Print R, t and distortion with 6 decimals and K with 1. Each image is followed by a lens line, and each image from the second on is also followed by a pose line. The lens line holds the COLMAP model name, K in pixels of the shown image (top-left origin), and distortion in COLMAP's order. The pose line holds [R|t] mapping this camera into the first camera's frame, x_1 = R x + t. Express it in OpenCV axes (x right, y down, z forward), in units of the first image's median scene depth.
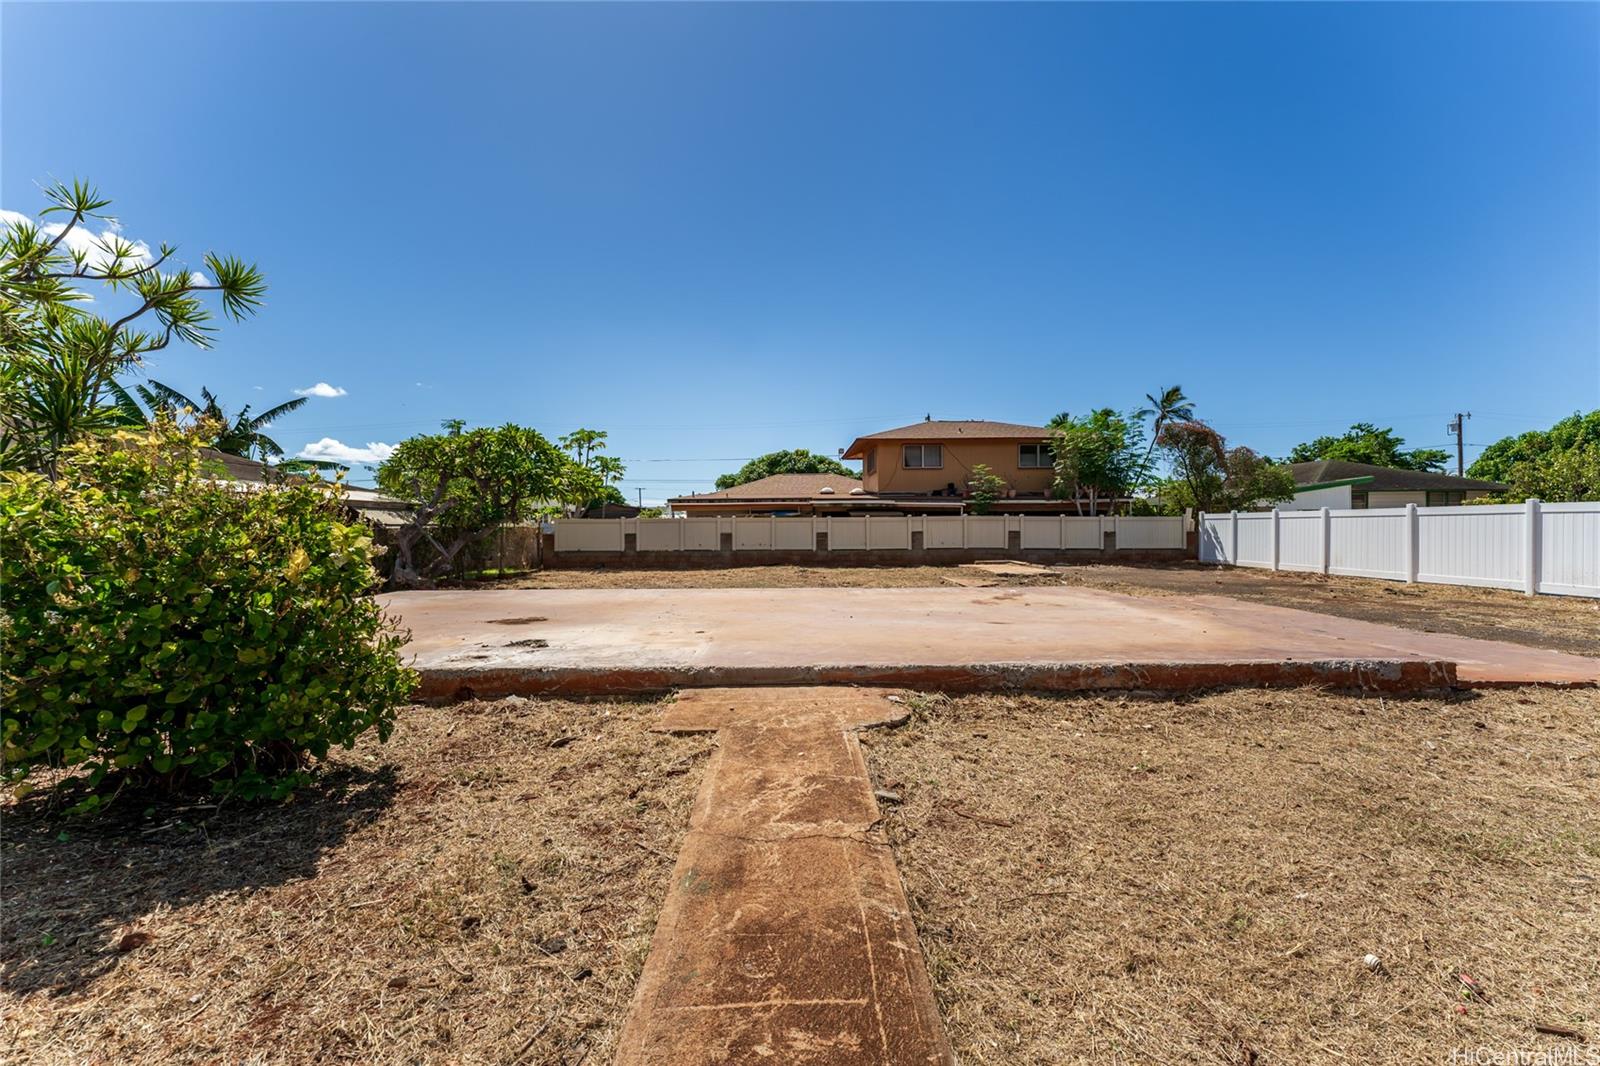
lens RADIAL K [[640.0, 0, 796.2], [0, 640.0, 526.0], [0, 0, 1]] dist [0.001699, 0.000150]
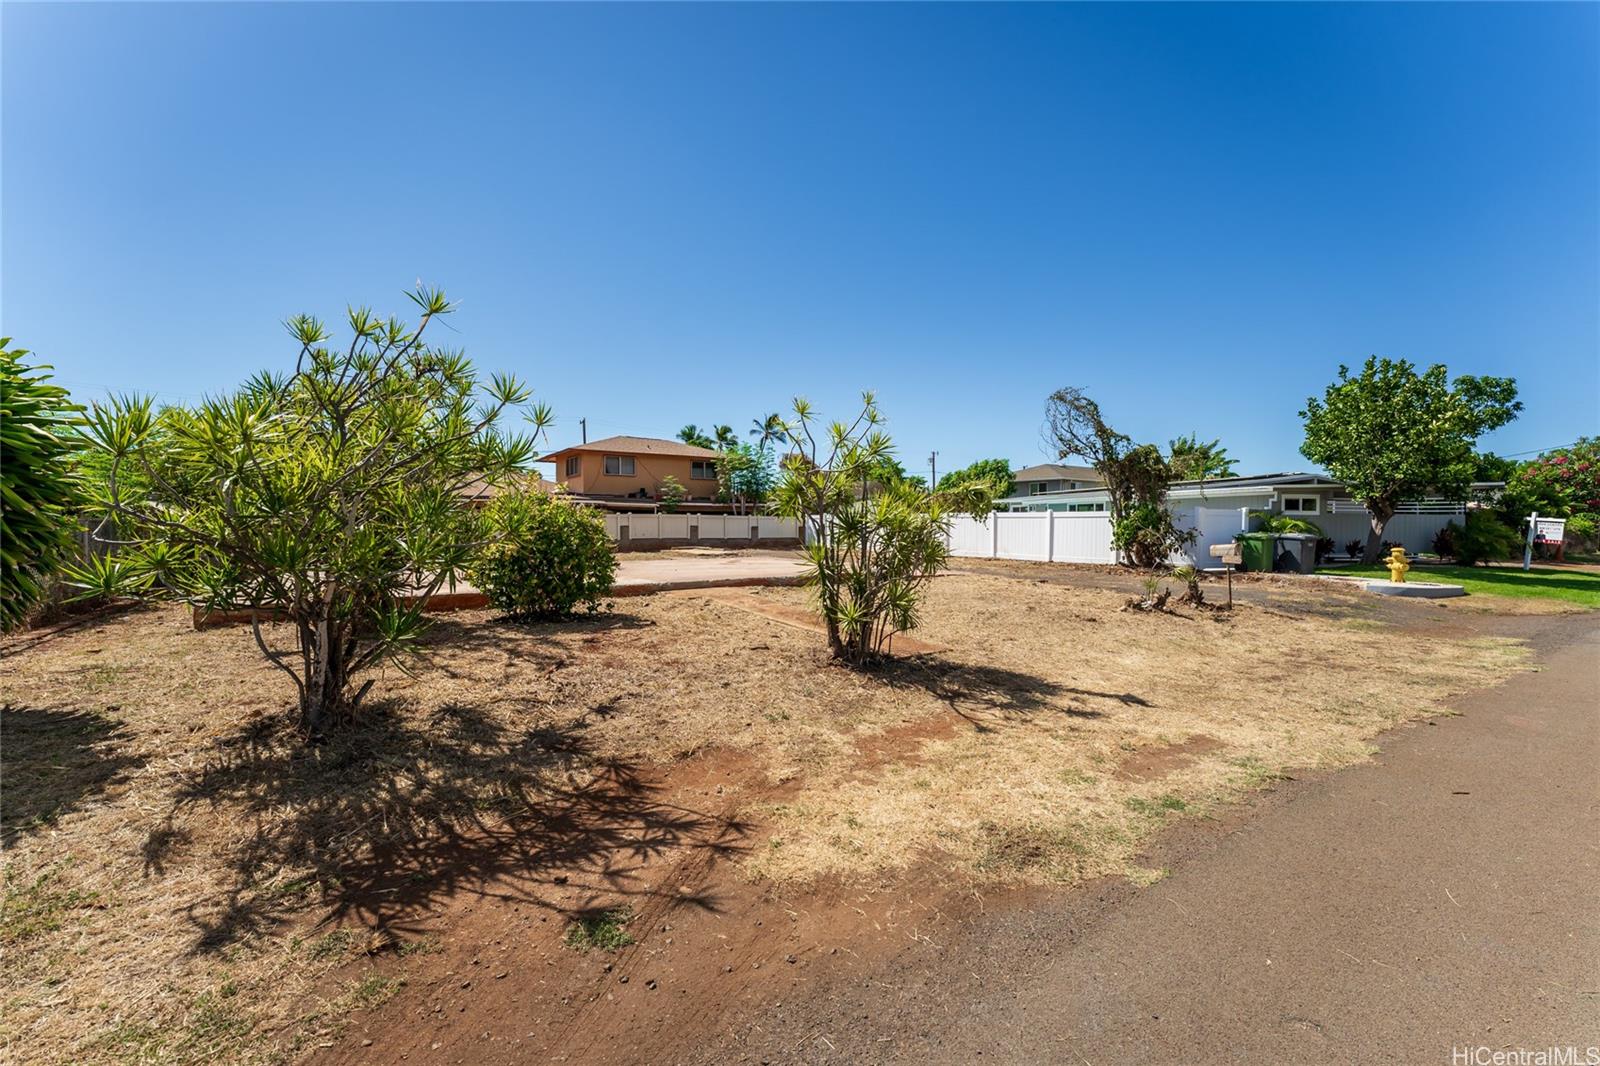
lens RADIAL K [[640.0, 0, 796.2], [0, 640.0, 526.0], [0, 0, 1]] dist [0.001699, 0.000150]
pose [[0.833393, 0.003852, 0.552667, -0.225729], [-0.006690, 0.999973, 0.003119, 0.002814], [-0.552640, -0.006297, 0.833396, -0.252831]]
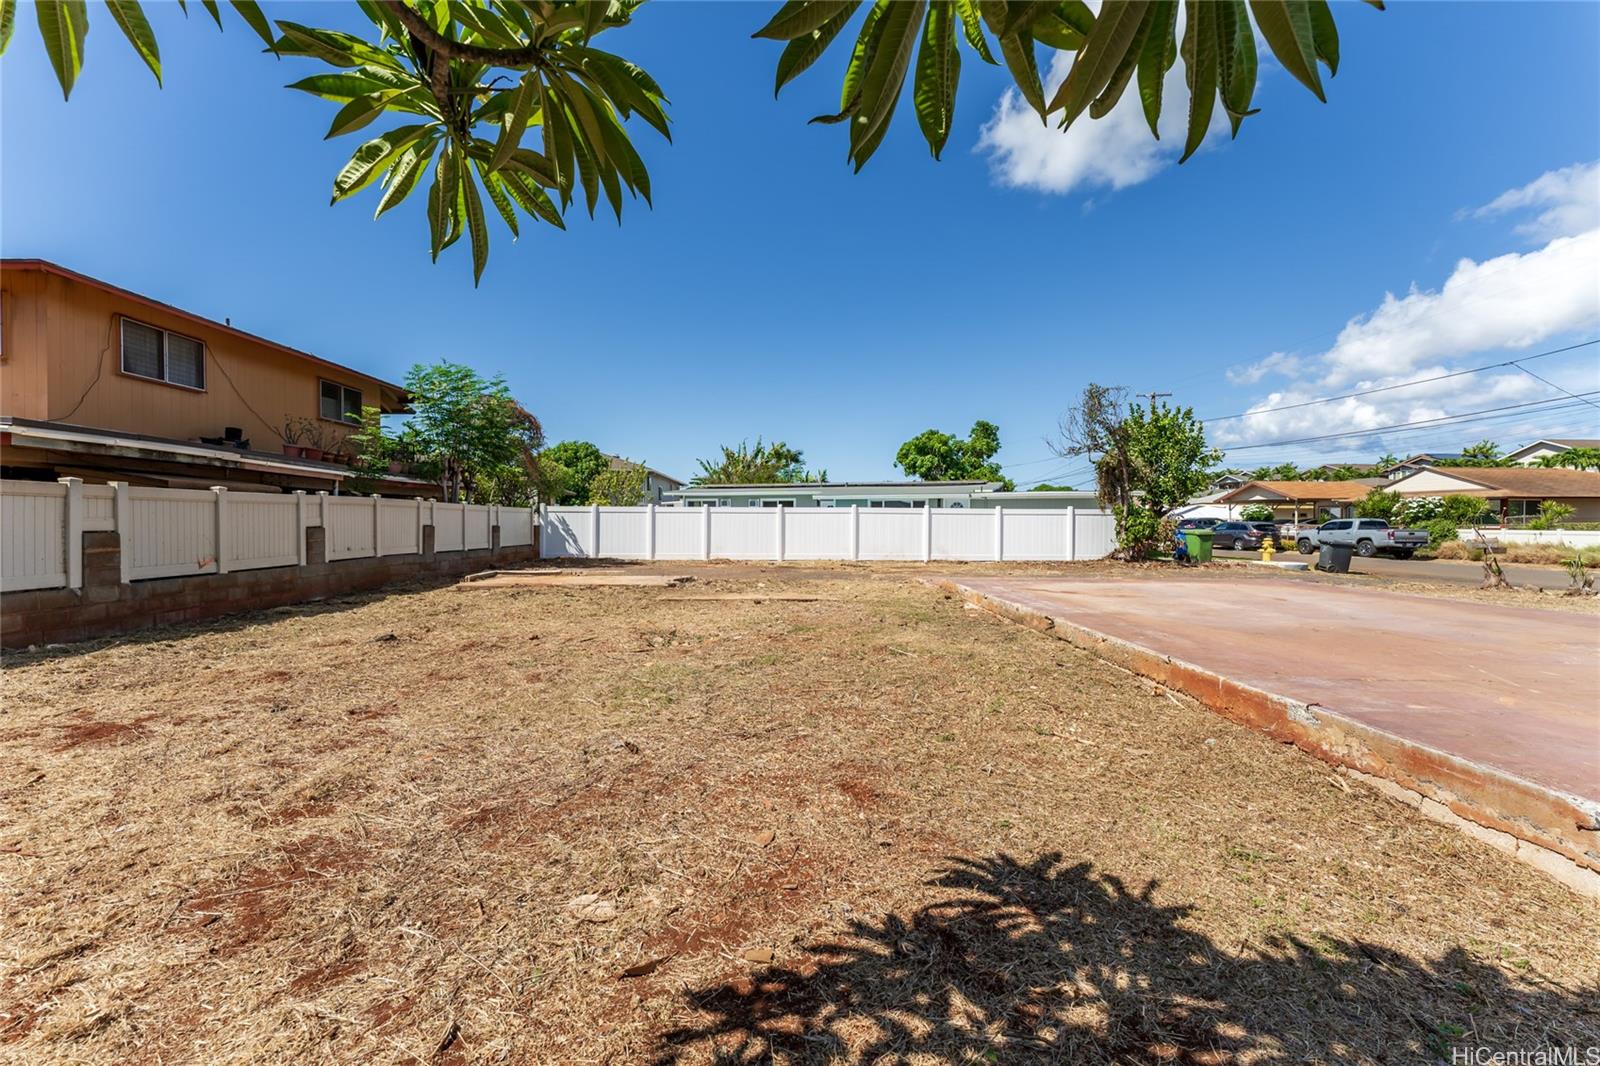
lens RADIAL K [[640.0, 0, 796.2], [0, 640.0, 526.0], [0, 0, 1]] dist [0.001699, 0.000150]
pose [[-0.025526, -0.003024, 0.999670, -0.280640], [-0.004264, 0.999987, 0.002916, 0.005441], [-0.999665, -0.004188, -0.025538, 0.633331]]
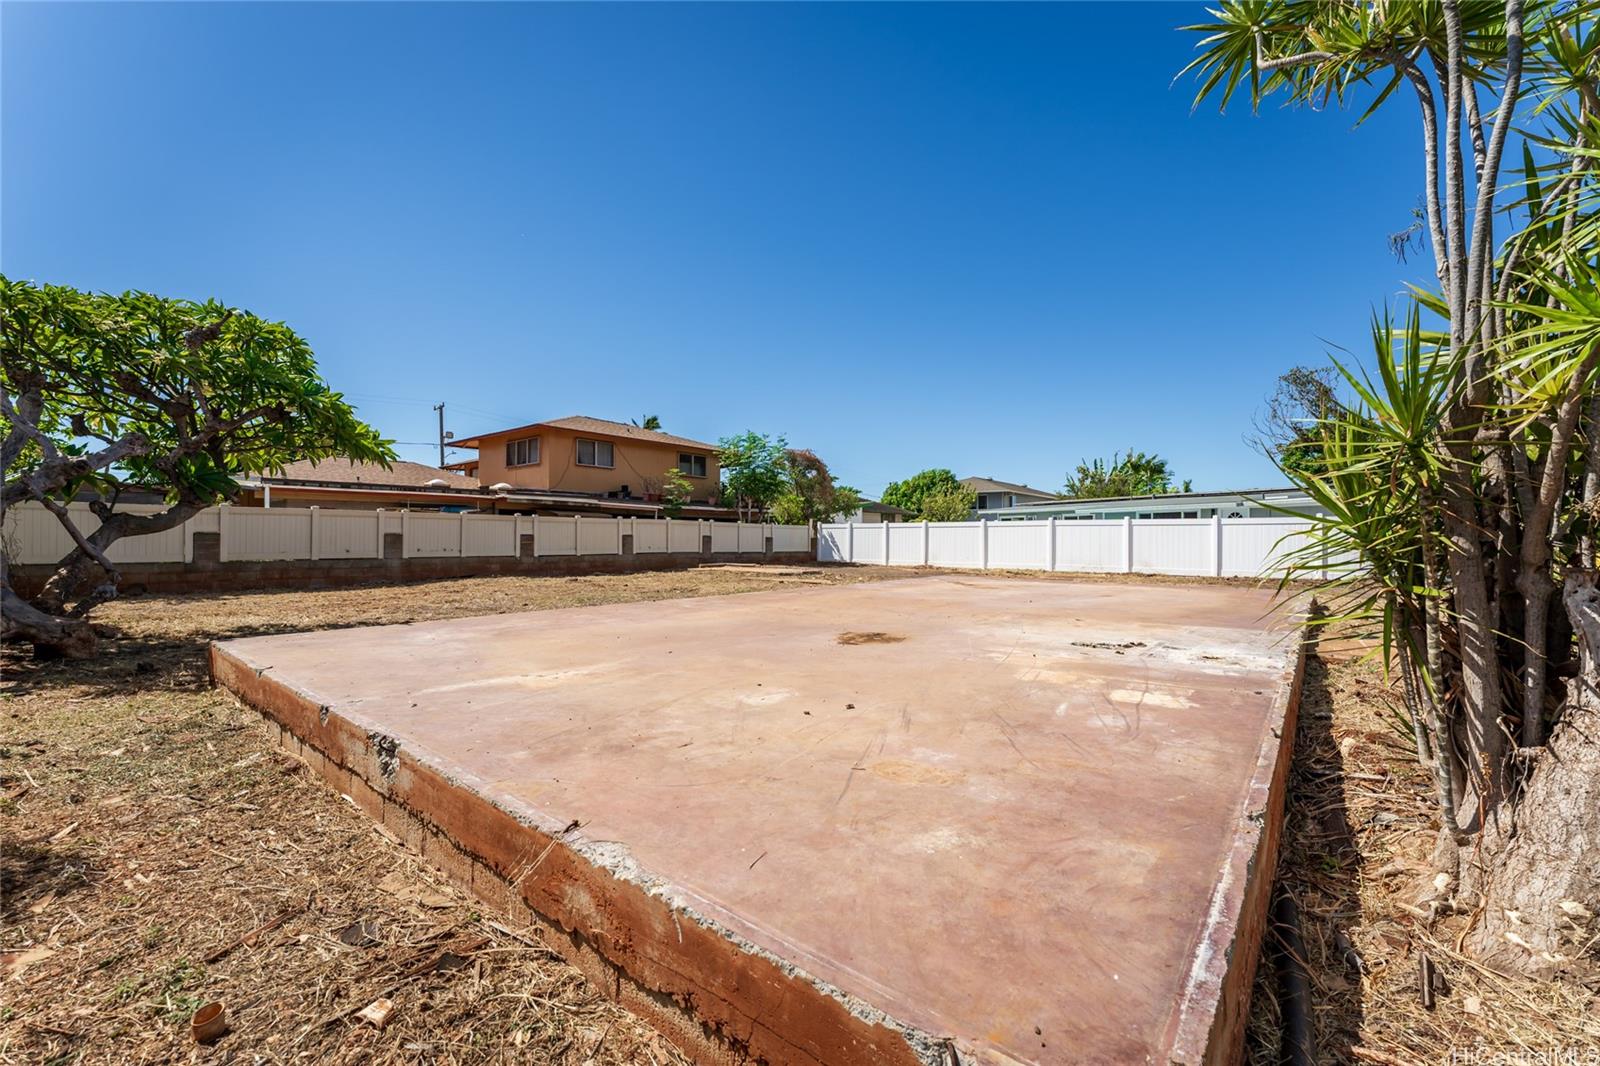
lens RADIAL K [[638.4, 0, 800.0], [0, 638.4, 533.0], [0, 0, 1]] dist [0.002065, 0.000121]
pose [[0.639125, 0.015620, 0.768945, -0.344227], [-0.007458, 0.999873, -0.014113, 0.016367], [-0.769067, 0.003285, 0.639160, 0.215676]]
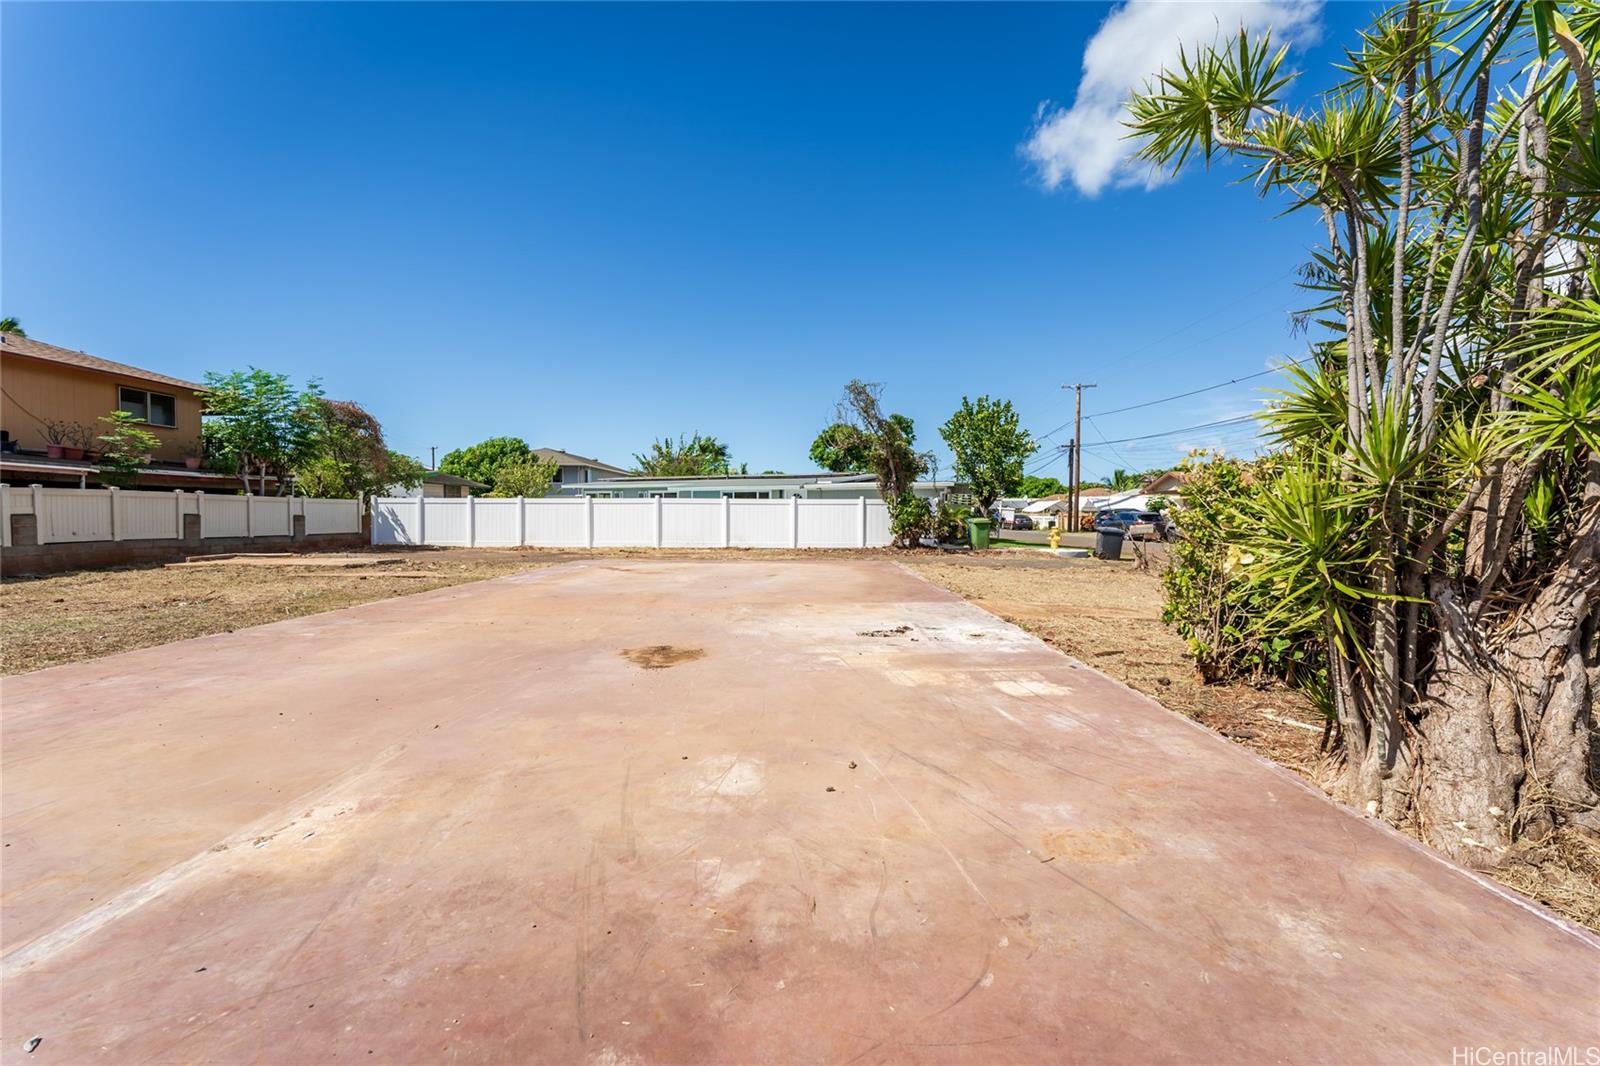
lens RADIAL K [[640.0, 0, 796.2], [0, 640.0, 526.0], [0, 0, 1]] dist [0.001699, 0.000150]
pose [[0.024023, -0.014446, 0.999607, -0.341509], [-0.002343, 0.999892, 0.014506, 0.008990], [-0.999709, -0.002691, 0.023986, 0.300315]]
